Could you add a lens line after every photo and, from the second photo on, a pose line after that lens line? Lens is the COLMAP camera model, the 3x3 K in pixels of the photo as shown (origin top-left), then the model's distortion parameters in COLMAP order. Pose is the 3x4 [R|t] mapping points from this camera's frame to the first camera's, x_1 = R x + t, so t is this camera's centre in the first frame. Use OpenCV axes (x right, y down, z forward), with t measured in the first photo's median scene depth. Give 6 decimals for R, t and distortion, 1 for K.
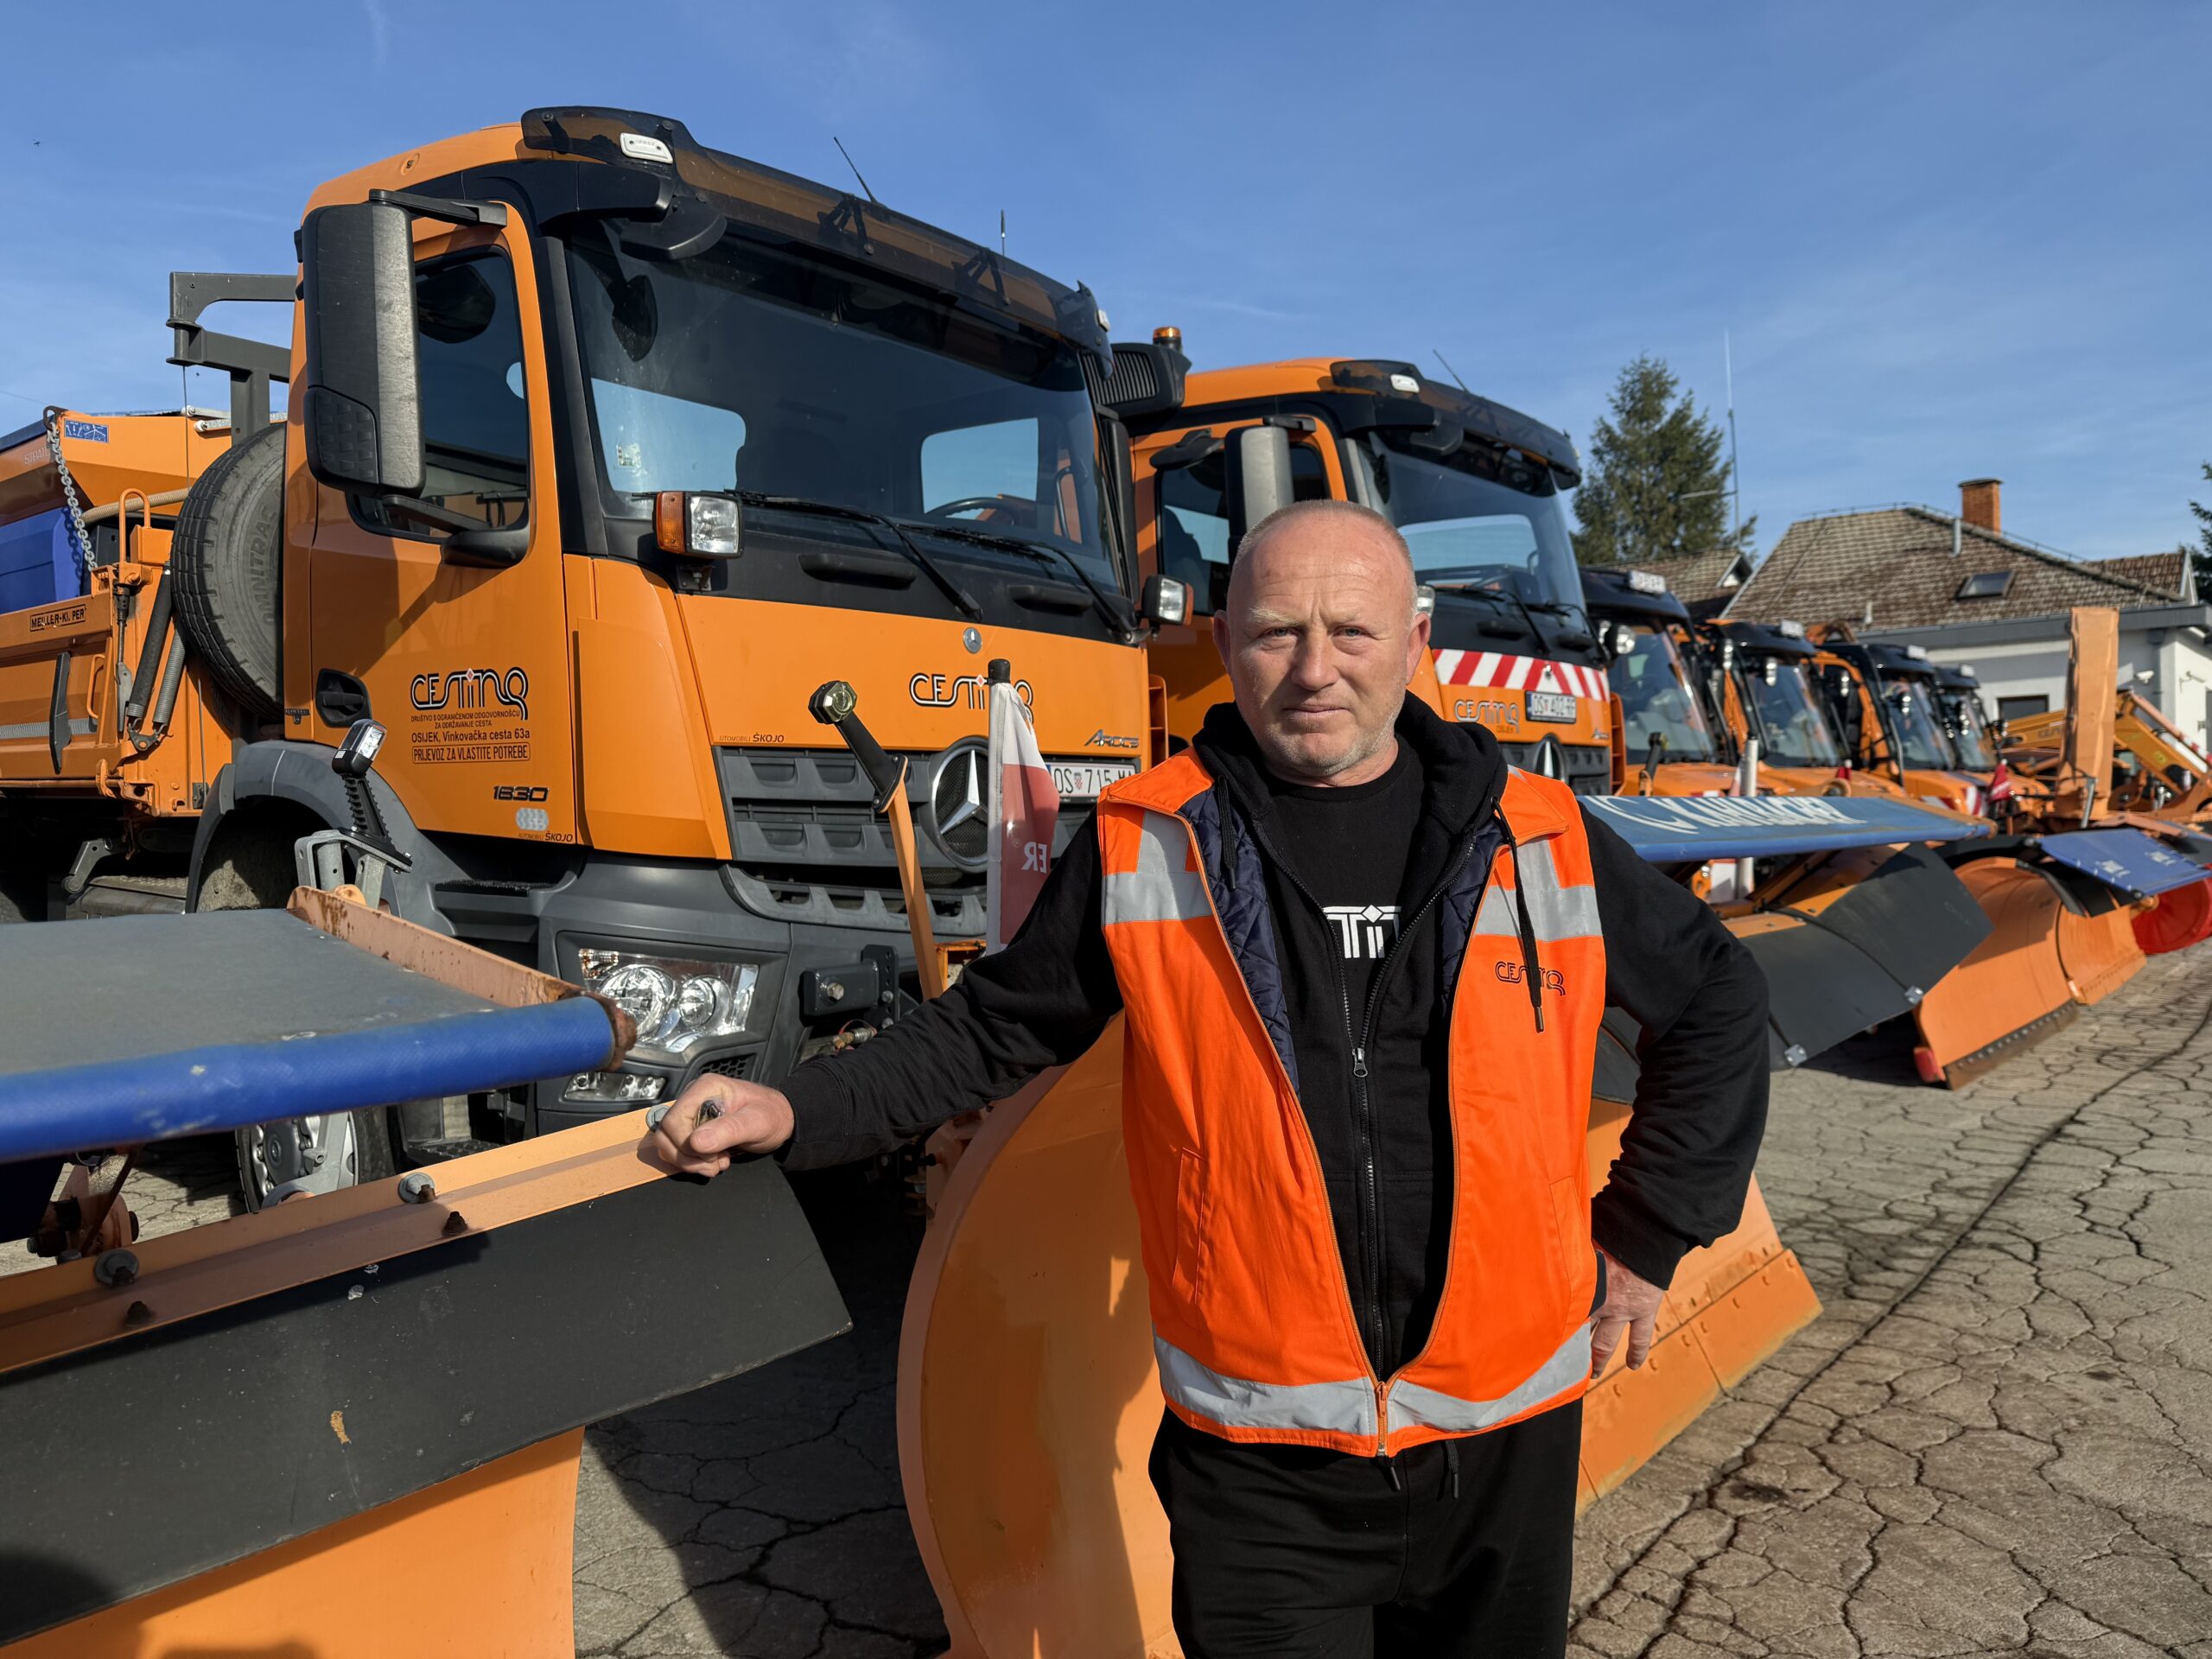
lens RADIAL K [[1589.9, 0, 1134.5], [0, 1589.9, 823.5], [0, 0, 1]] dist [0.009510, 0.000141]
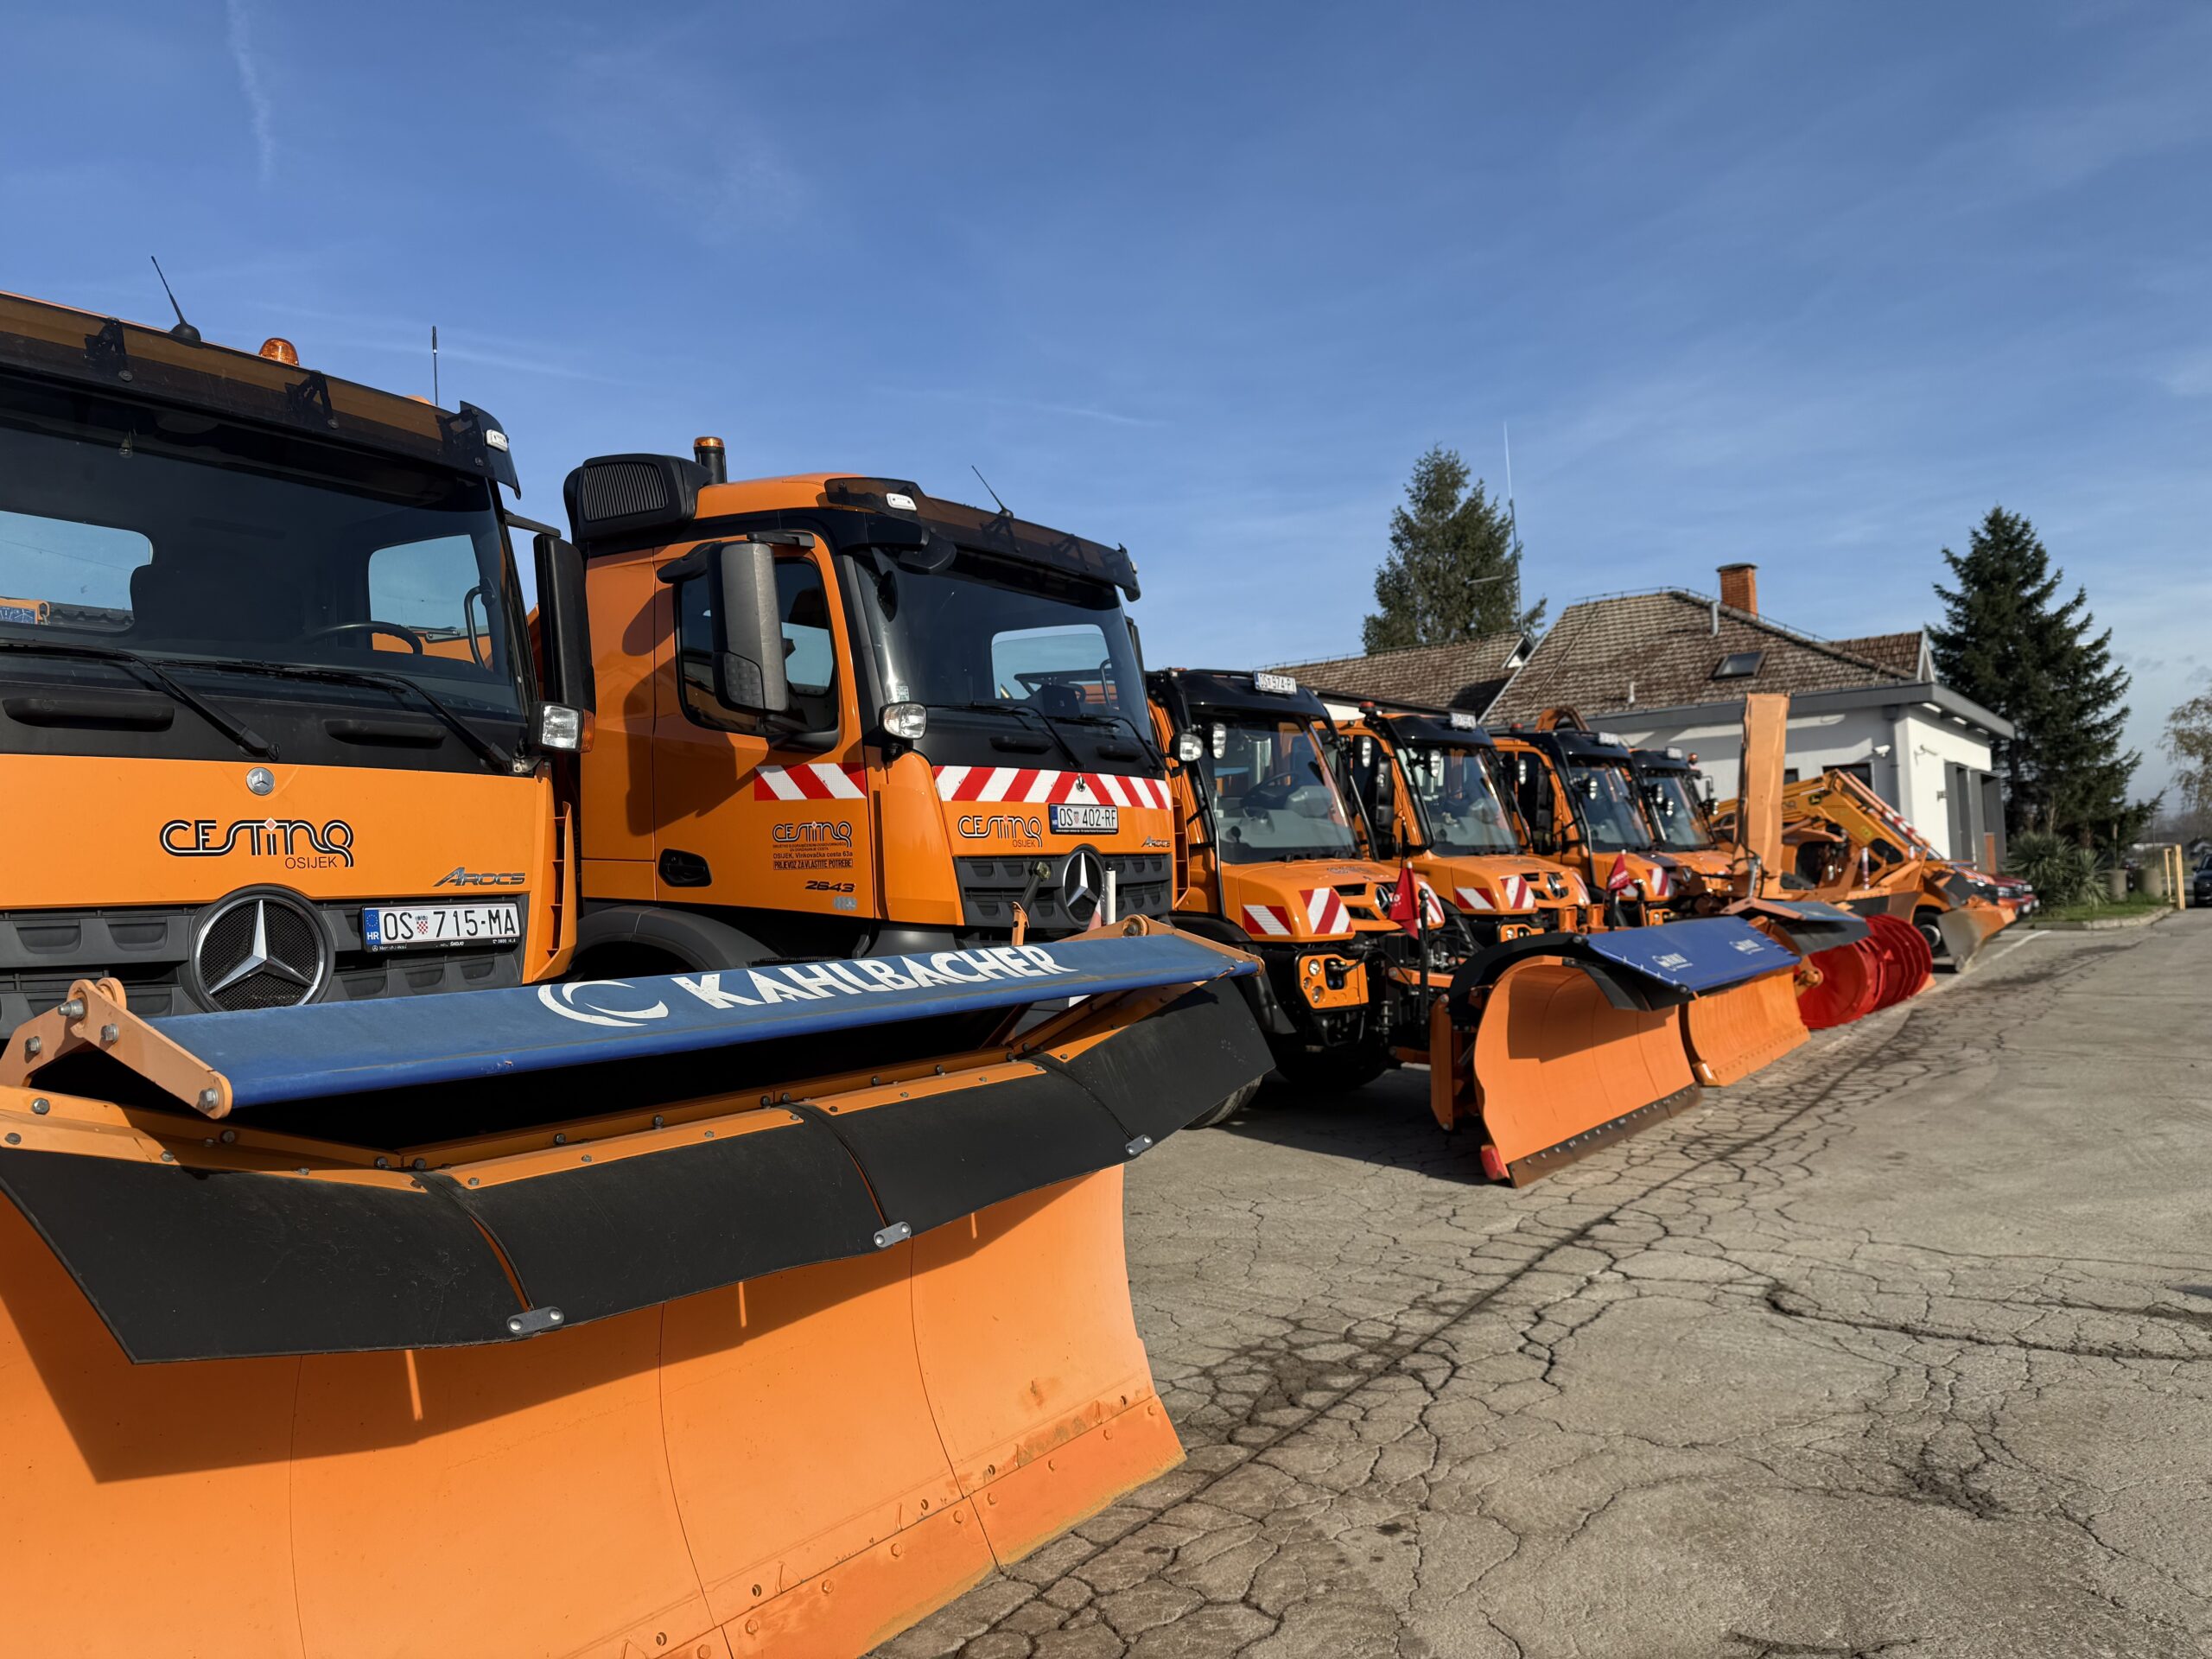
lens RADIAL K [[1556.1, 0, 1106.0], [0, 1556.1, 829.5], [0, 0, 1]] dist [0.143116, -0.320416]
pose [[0.996854, -0.018278, 0.077119, 0.217226], [0.021794, 0.998749, -0.045001, -0.023517], [-0.076200, 0.046540, 0.996006, 0.021650]]
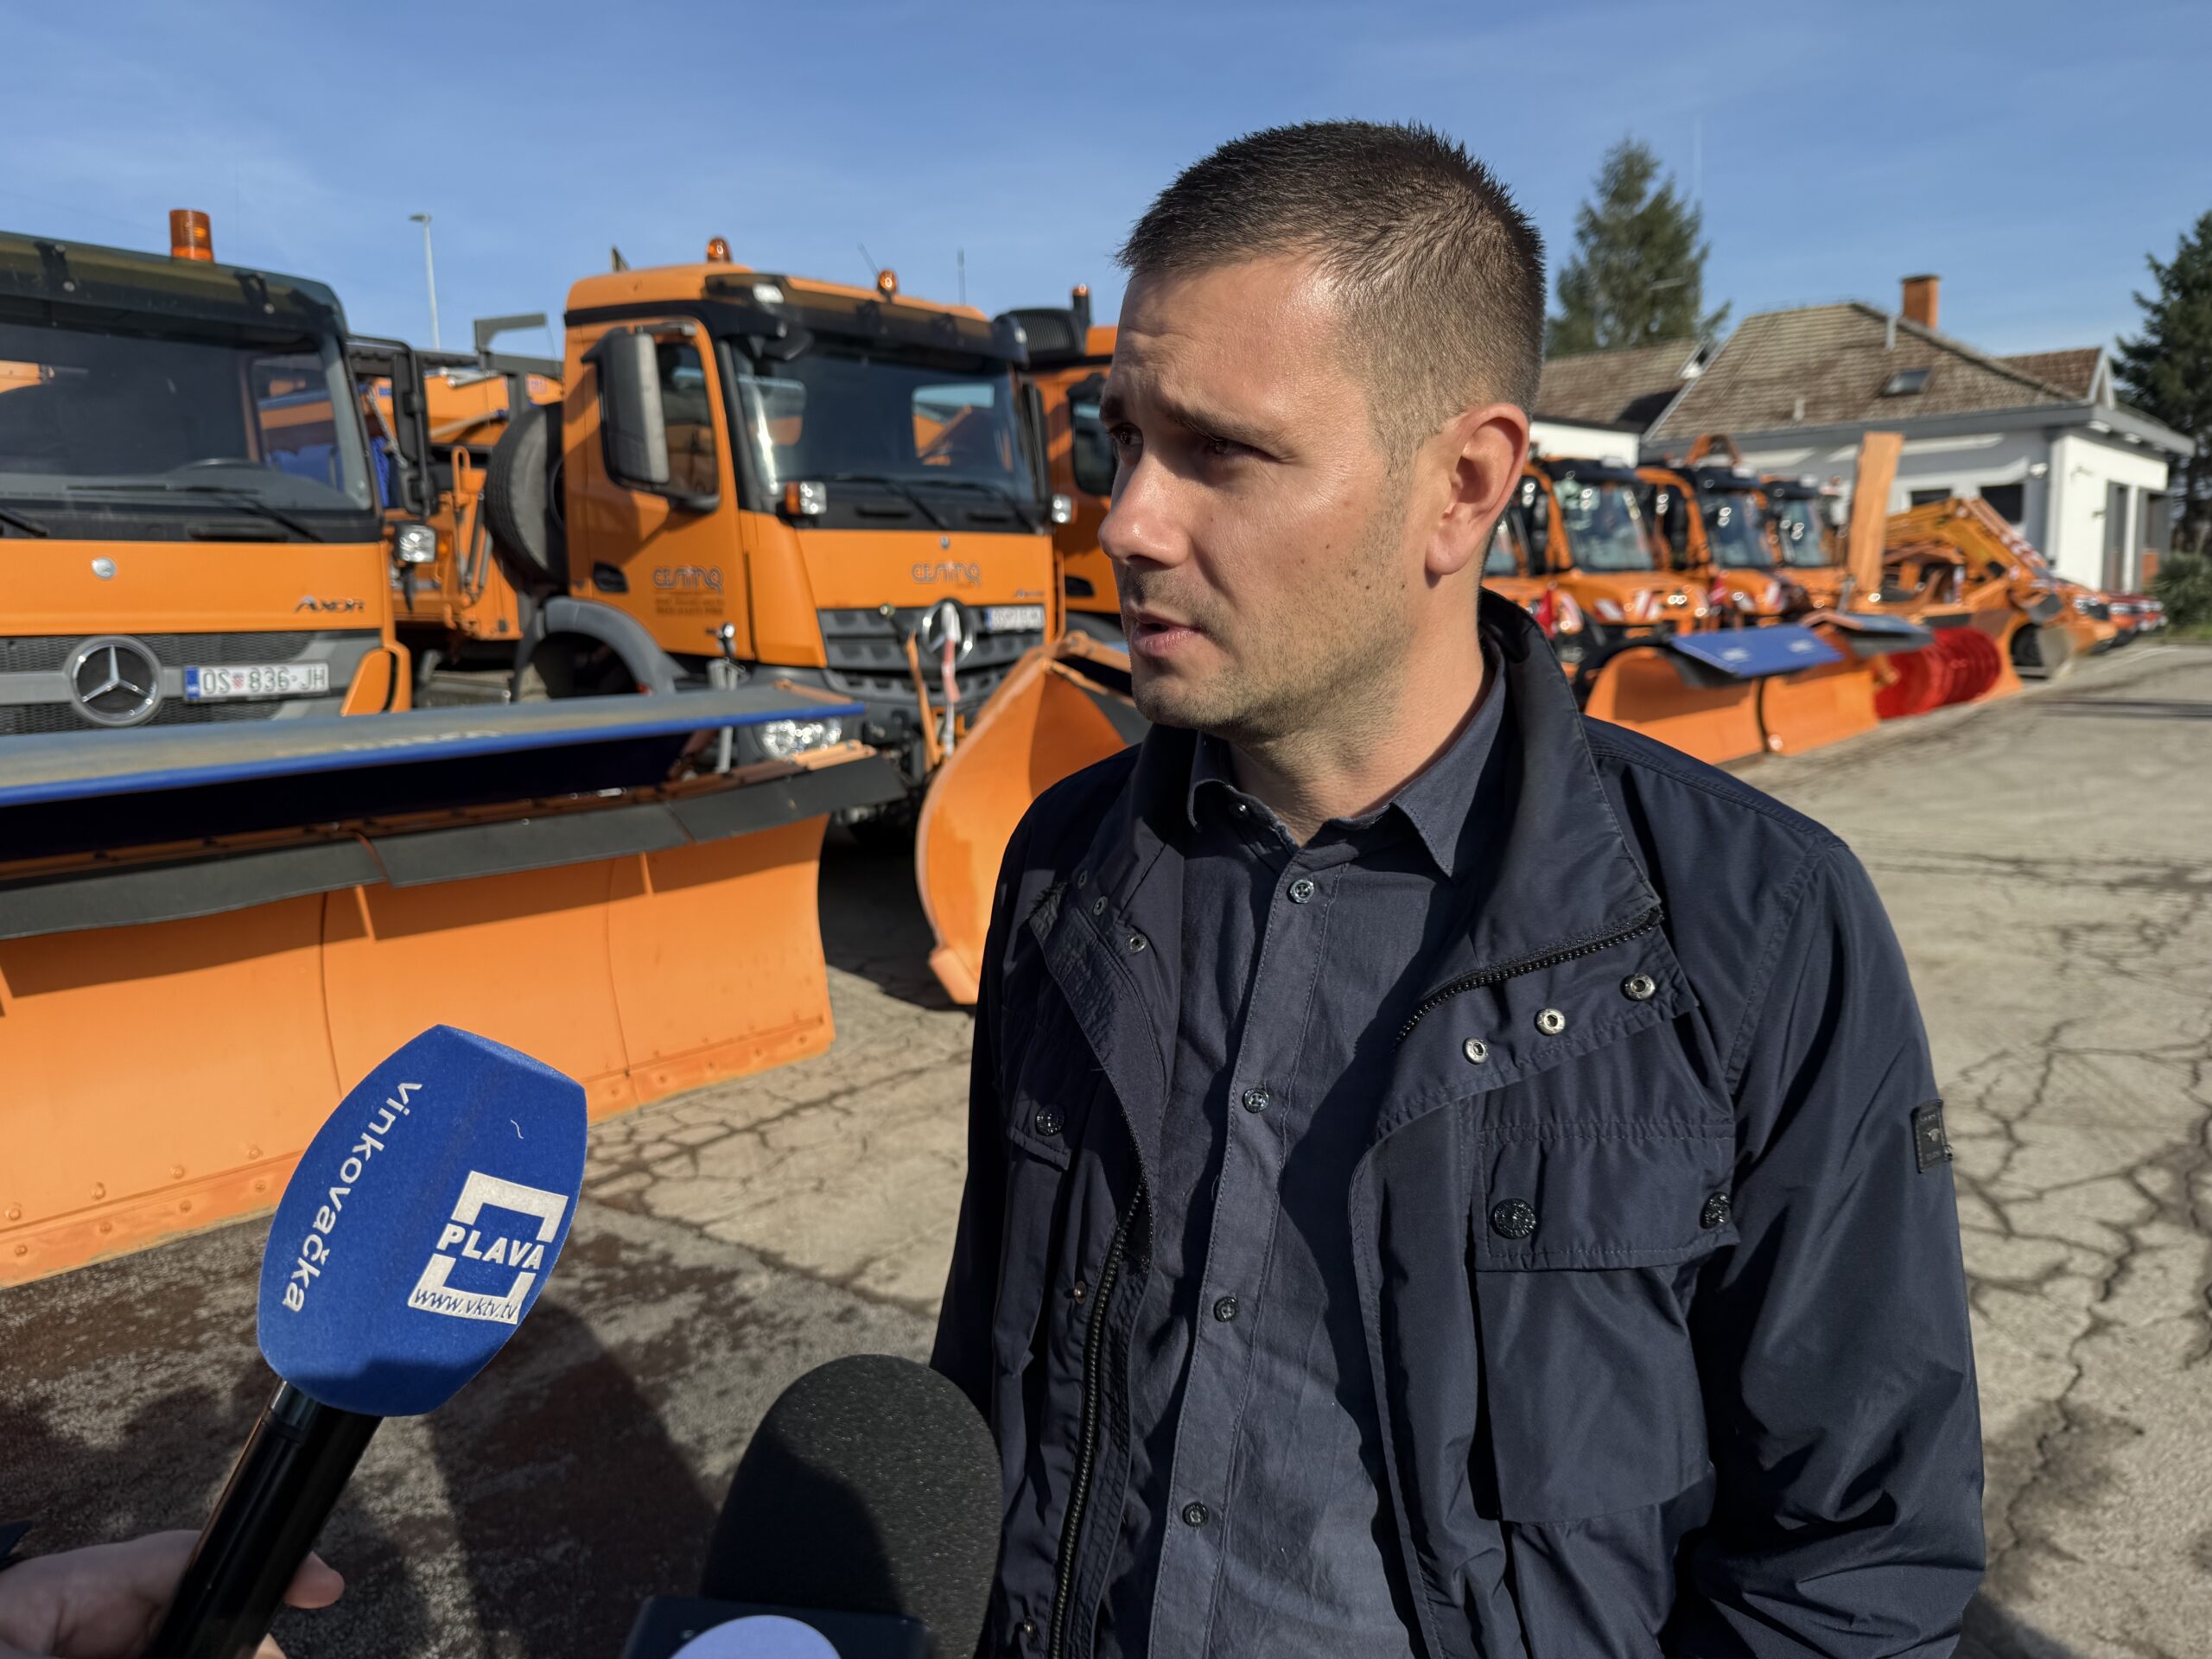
lens RADIAL K [[1564.1, 0, 1106.0], [0, 1564.1, 829.5], [0, 0, 1]] dist [0.033415, -0.063929]
pose [[0.999784, -0.005143, -0.020115, 0.080918], [0.007936, 0.989928, 0.141350, -0.028440], [0.019185, -0.141479, 0.989755, -0.570265]]
